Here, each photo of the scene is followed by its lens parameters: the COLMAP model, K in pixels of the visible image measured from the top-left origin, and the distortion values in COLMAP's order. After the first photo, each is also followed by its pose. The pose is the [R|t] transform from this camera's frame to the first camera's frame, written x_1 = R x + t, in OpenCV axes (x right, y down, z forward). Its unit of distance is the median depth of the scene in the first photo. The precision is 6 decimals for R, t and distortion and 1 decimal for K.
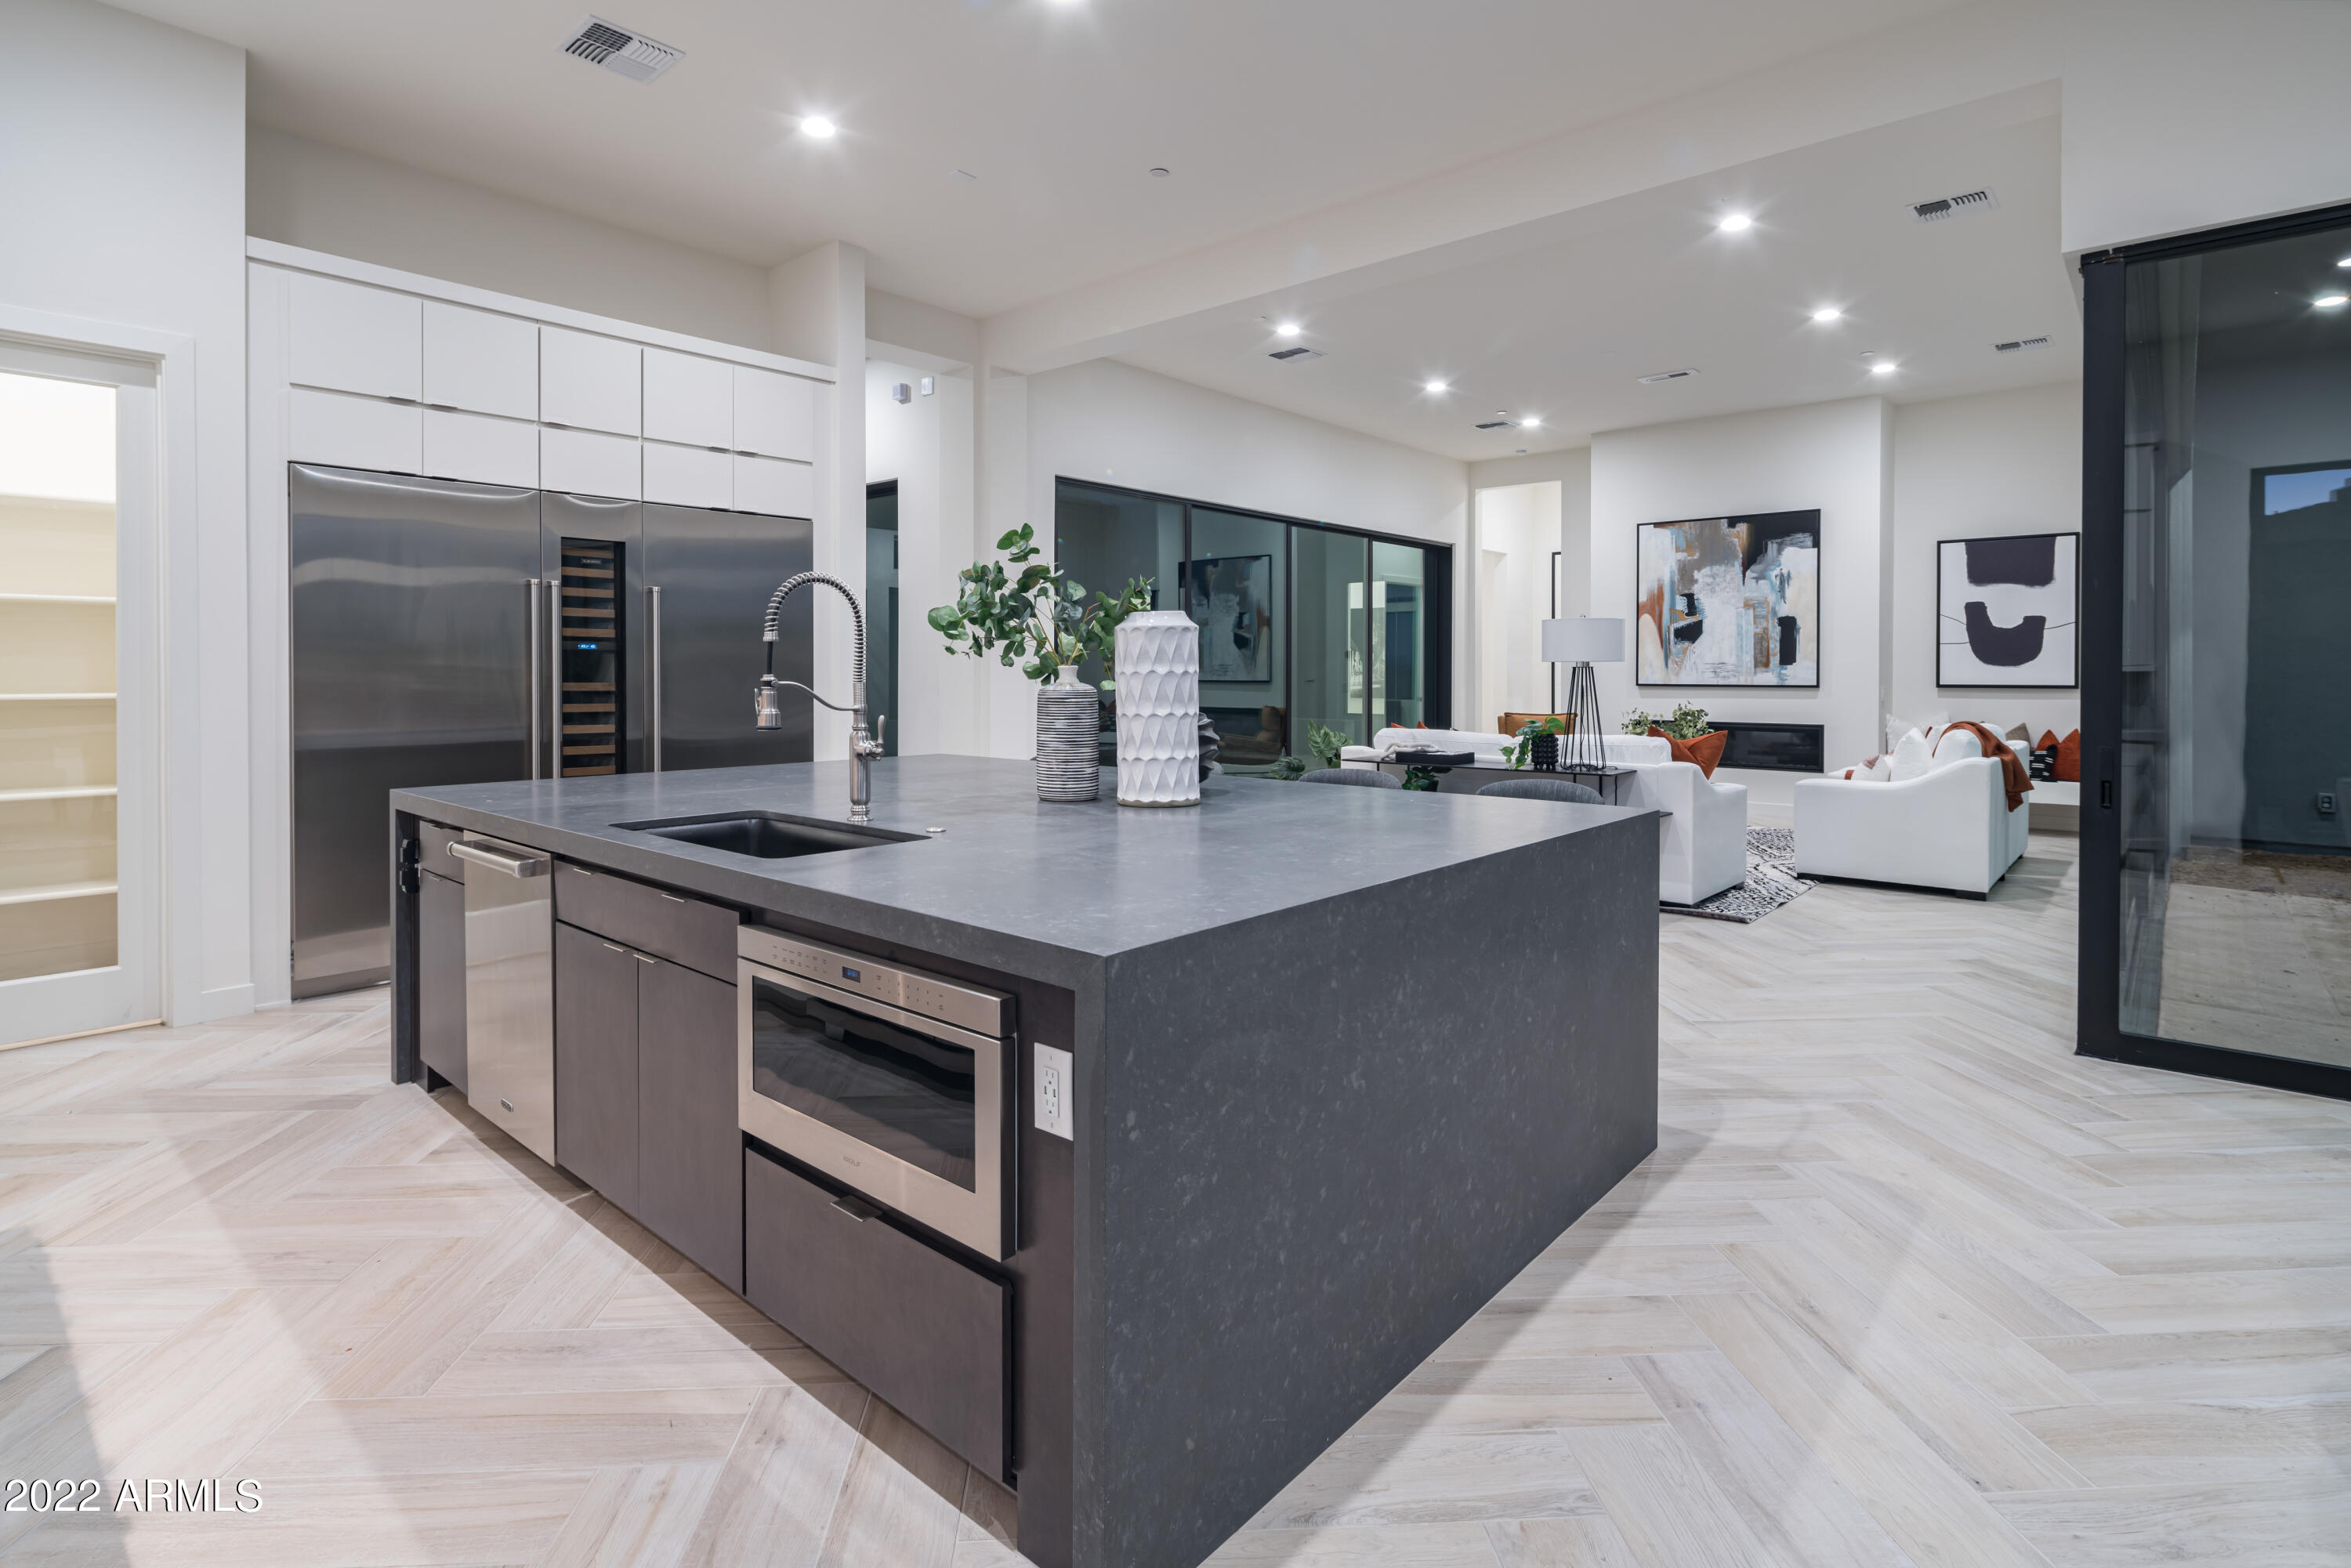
lens RADIAL K [[1146.5, 0, 1162.4], [0, 1146.5, 681.8], [0, 0, 1]] dist [0.000816, -0.001128]
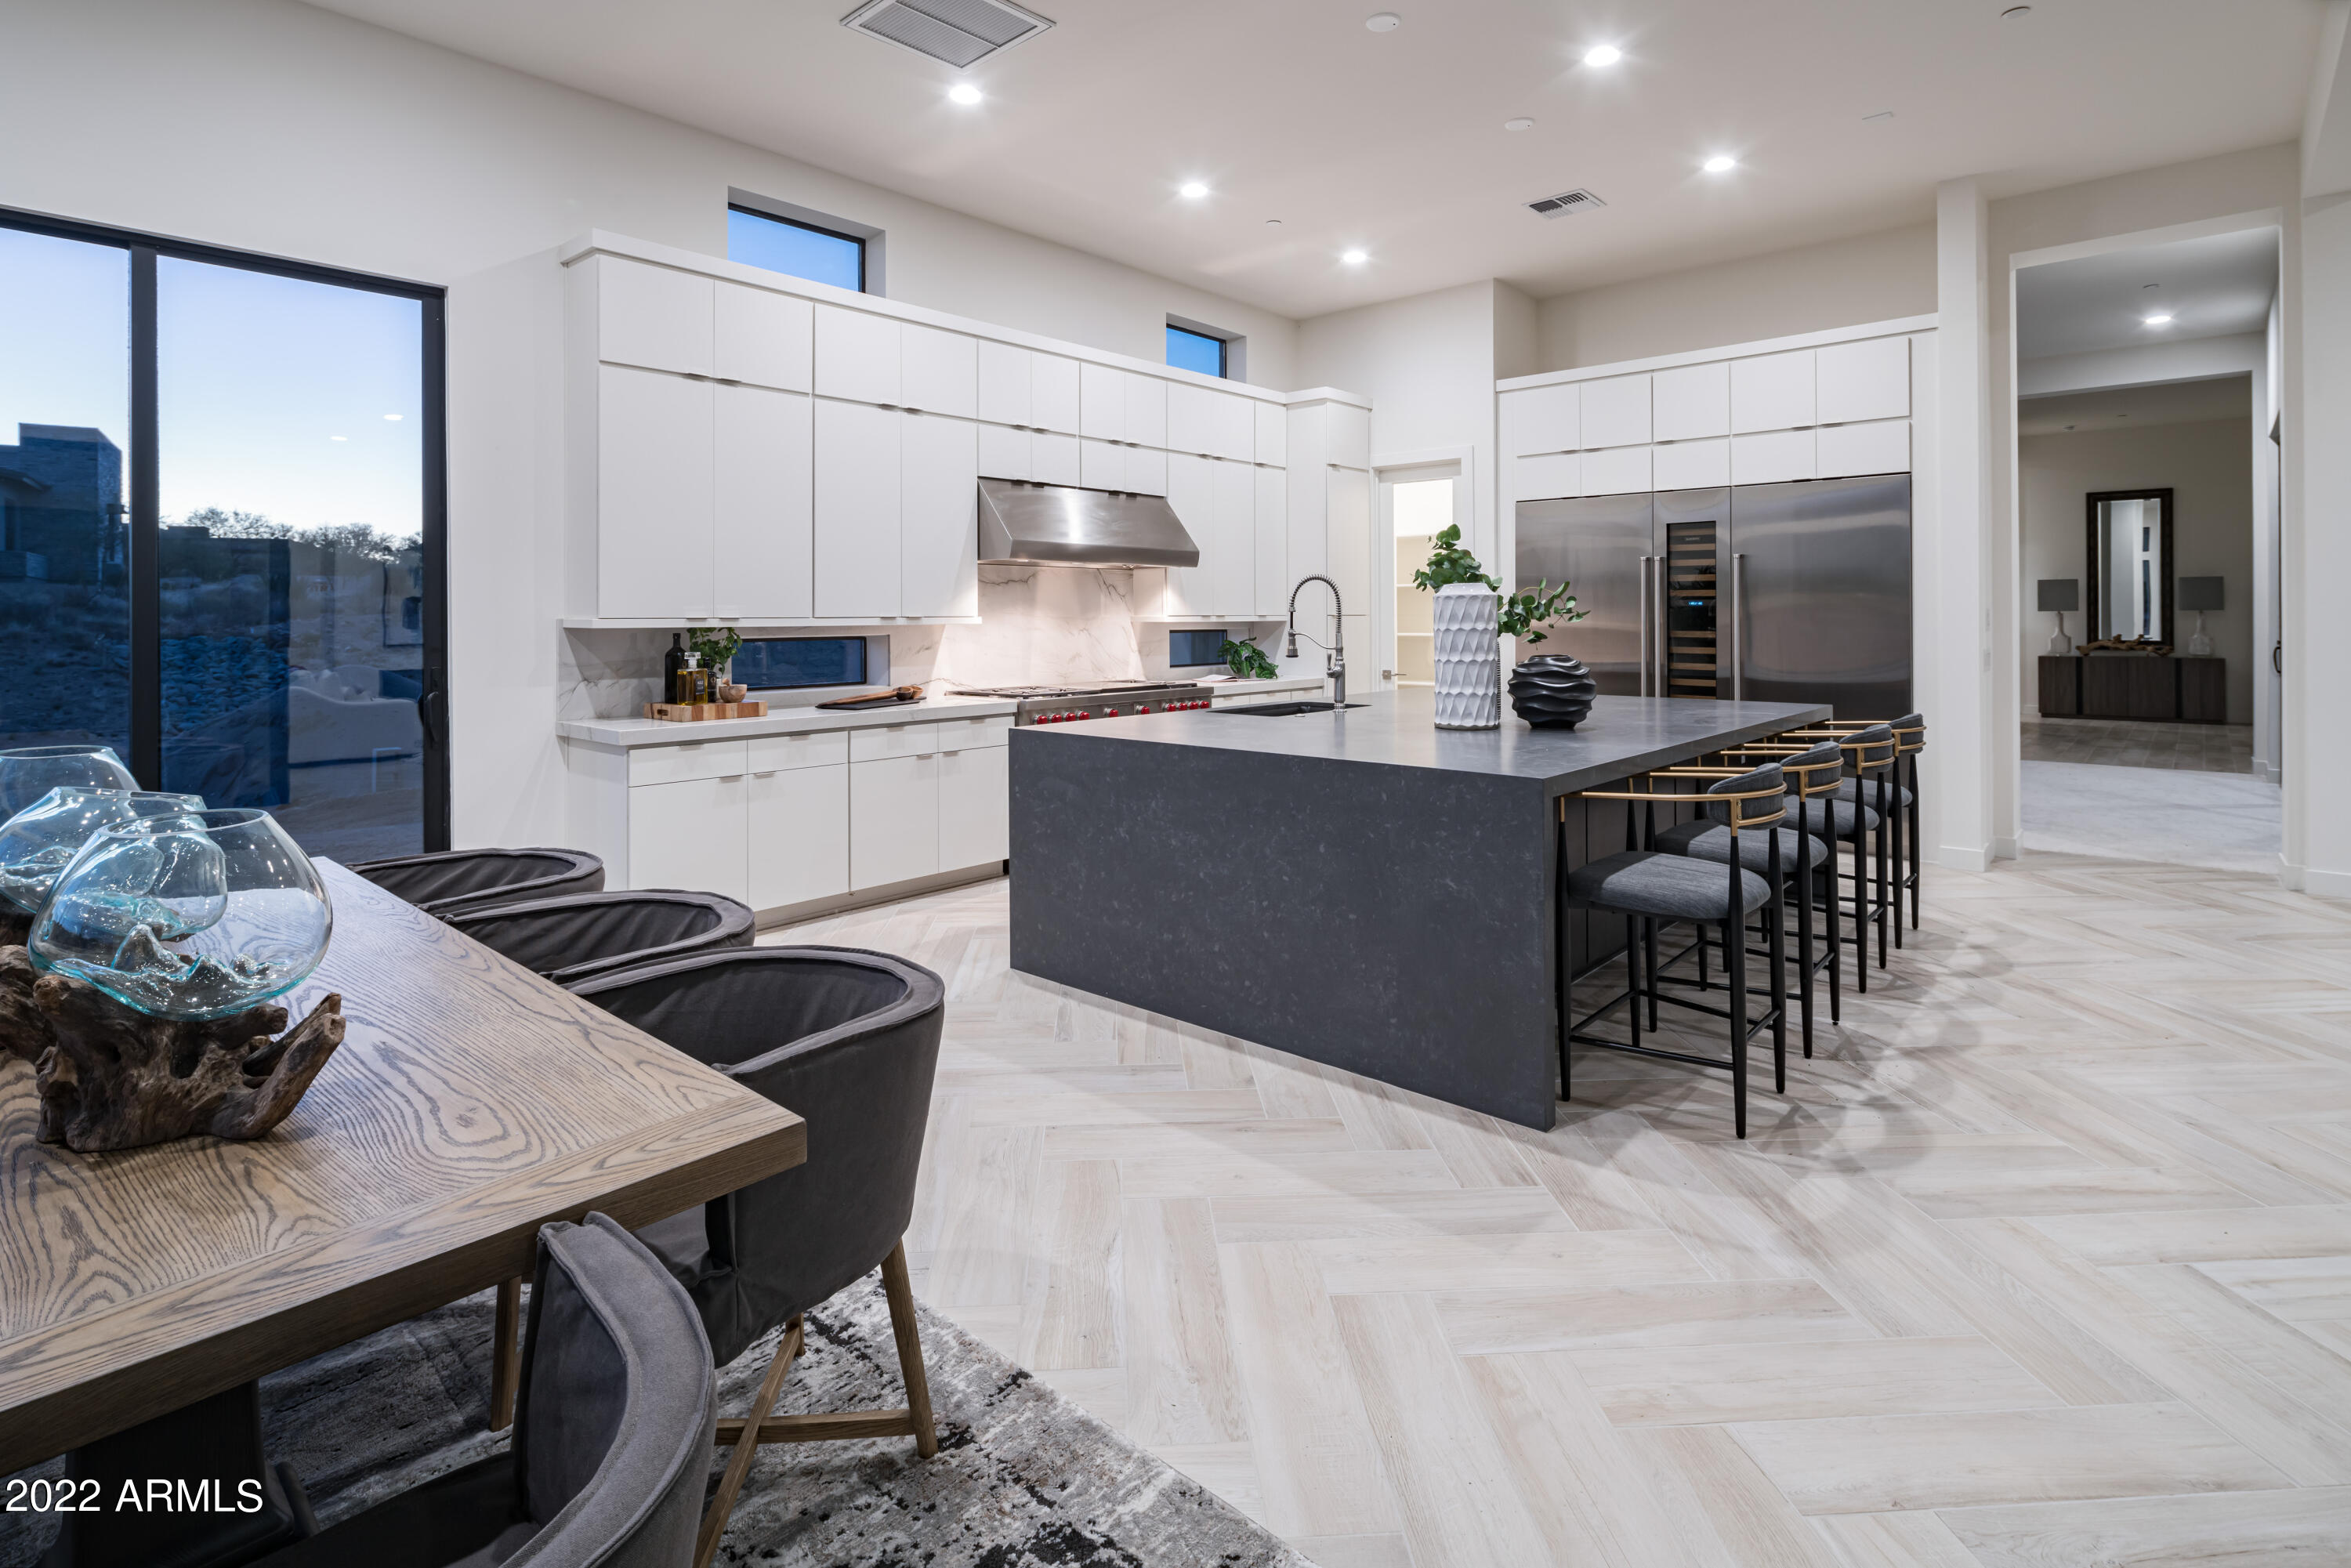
lens RADIAL K [[1148.4, 0, 1175.9], [0, 1148.4, 607.5], [0, 0, 1]] dist [0.002217, 0.000741]
pose [[-0.000717, -0.007183, -0.999974, 0.528574], [-0.004008, 0.999966, -0.007180, -0.008953], [0.999992, 0.004003, -0.000745, 0.261995]]
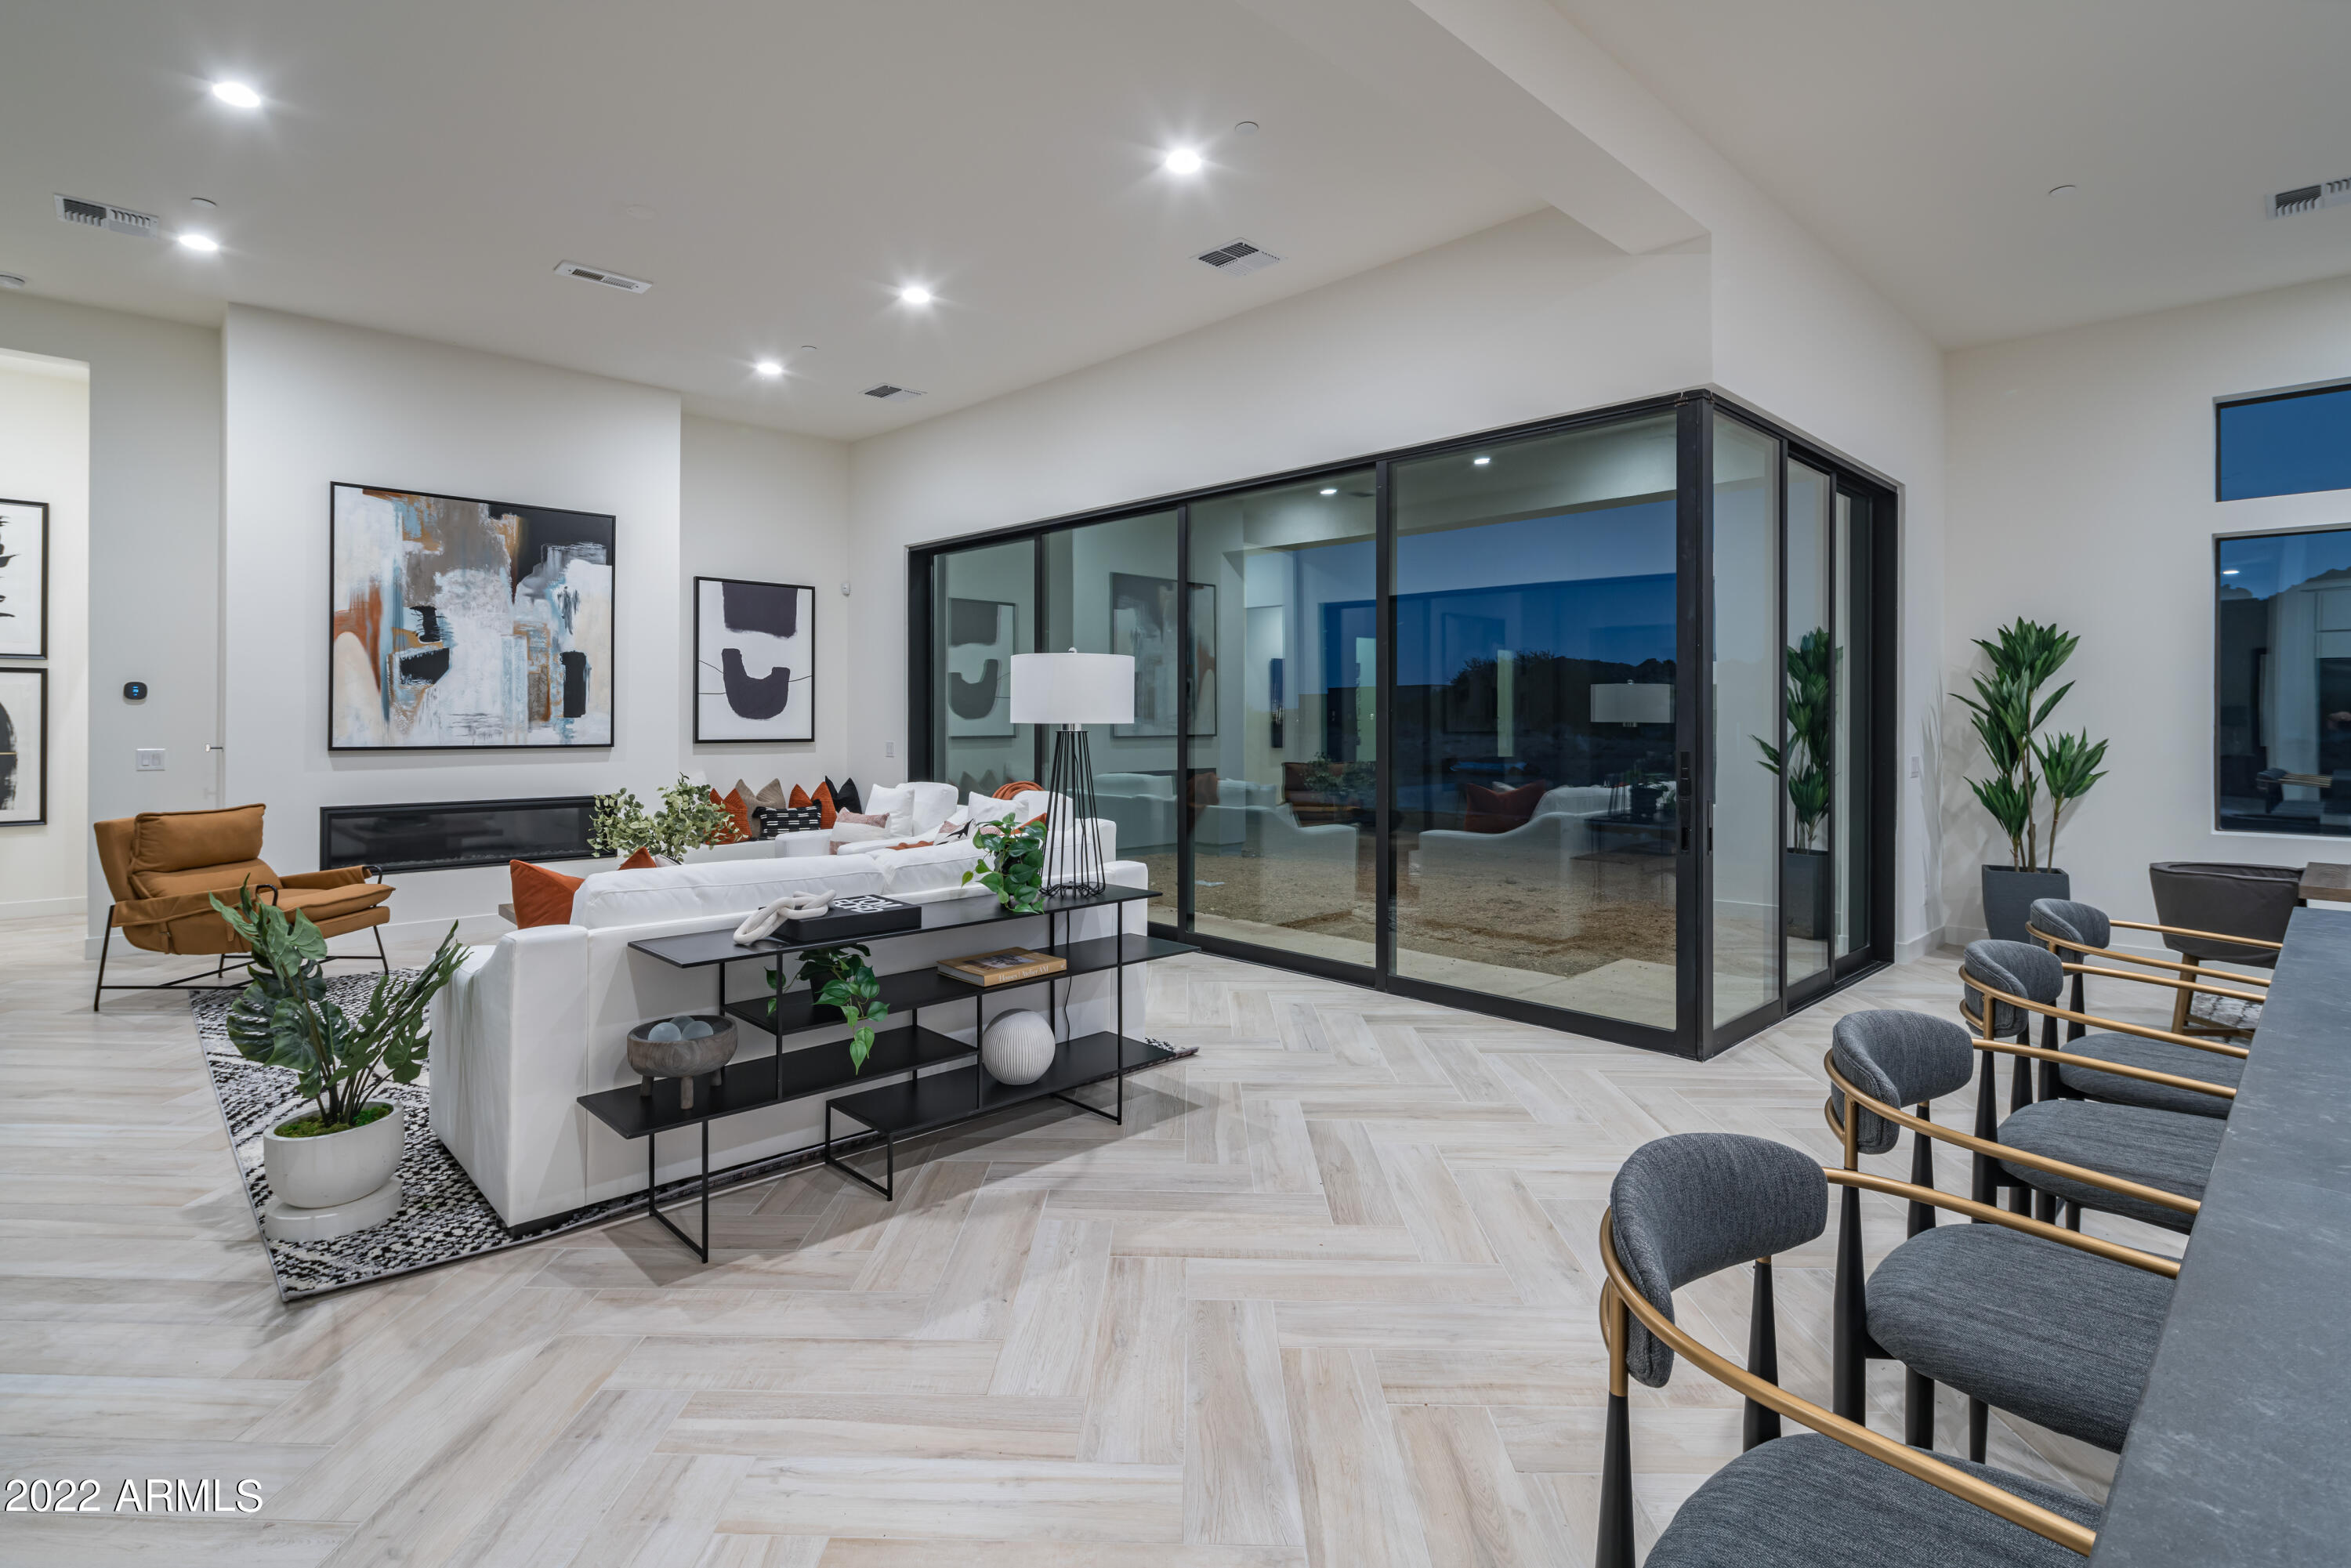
lens RADIAL K [[1136.1, 0, 1171.3], [0, 1136.1, 714.5], [0, 0, 1]] dist [0.004019, -0.005102]
pose [[0.076373, 0.002577, 0.997076, -0.195303], [0.005199, 0.999982, -0.002982, -0.015099], [-0.997066, 0.005412, 0.076358, 0.682720]]
